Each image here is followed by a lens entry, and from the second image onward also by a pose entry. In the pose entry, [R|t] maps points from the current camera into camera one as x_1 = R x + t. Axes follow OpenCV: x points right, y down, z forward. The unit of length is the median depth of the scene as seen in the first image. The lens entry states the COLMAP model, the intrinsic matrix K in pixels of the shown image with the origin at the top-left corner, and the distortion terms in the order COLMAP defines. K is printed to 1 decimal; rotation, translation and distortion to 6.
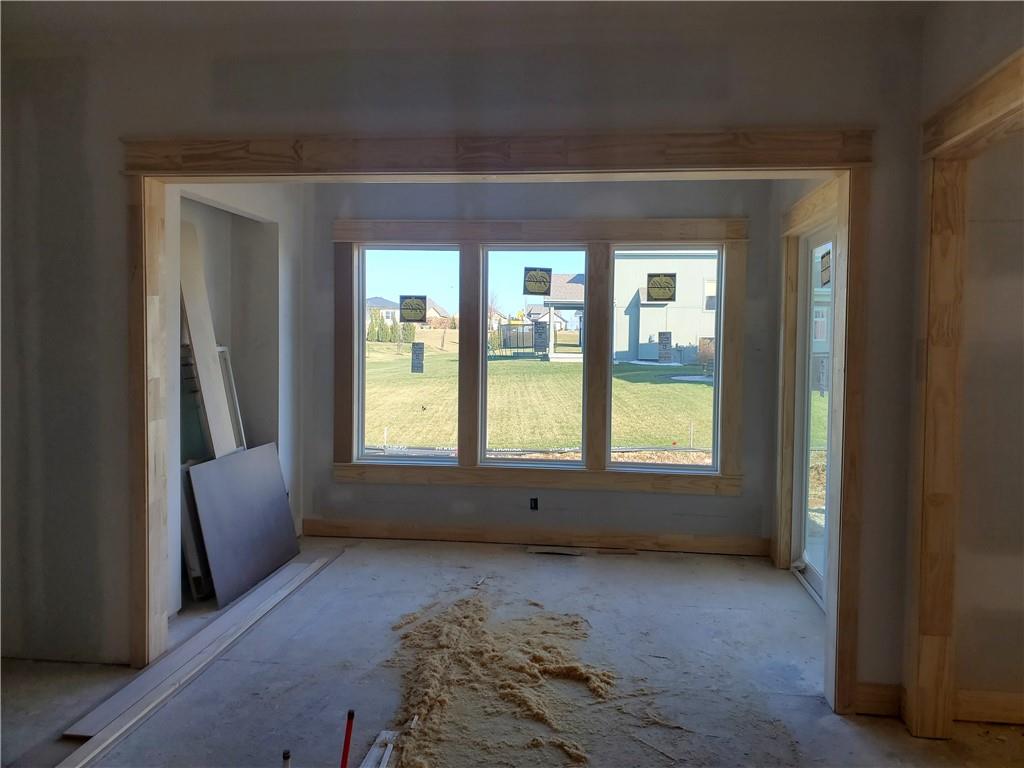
lens RADIAL K [[803.6, 0, 518.0], [0, 803.6, 370.8], [0, 0, 1]] dist [0.084201, -0.084224]
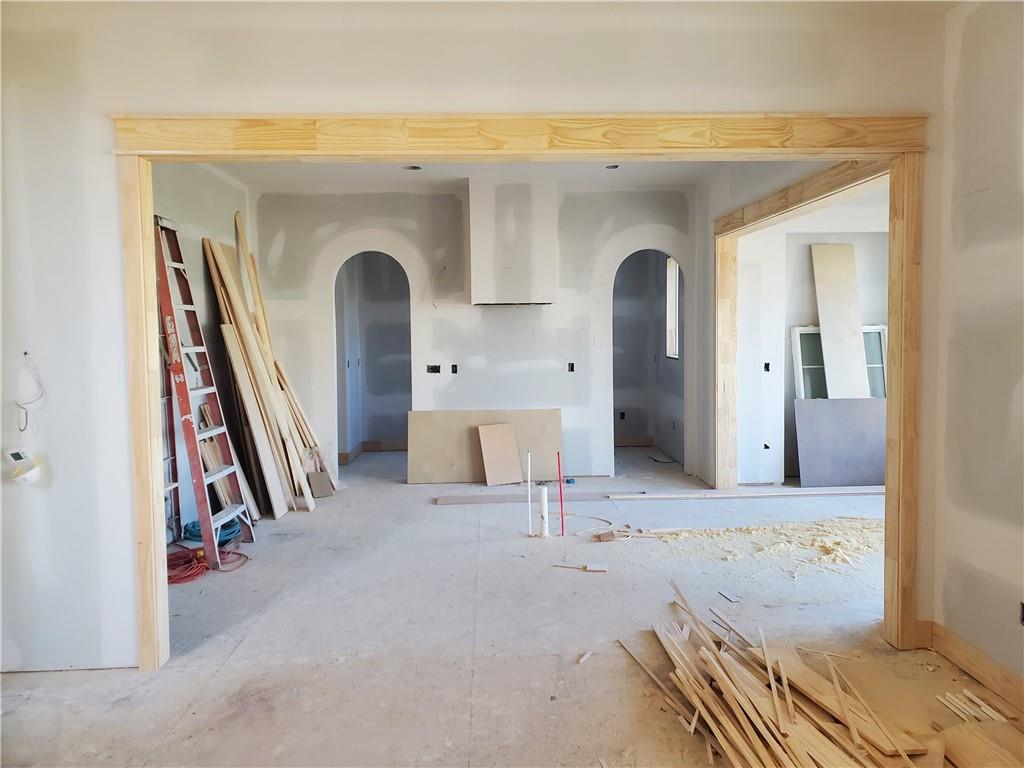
lens RADIAL K [[803.6, 0, 518.0], [0, 803.6, 370.8], [0, 0, 1]] dist [0.084201, -0.084224]
pose [[0.151308, 0.041653, -0.987609, 0.968534], [-0.023741, 0.998977, 0.038495, 0.010737], [0.988202, 0.017622, 0.152142, 0.168741]]
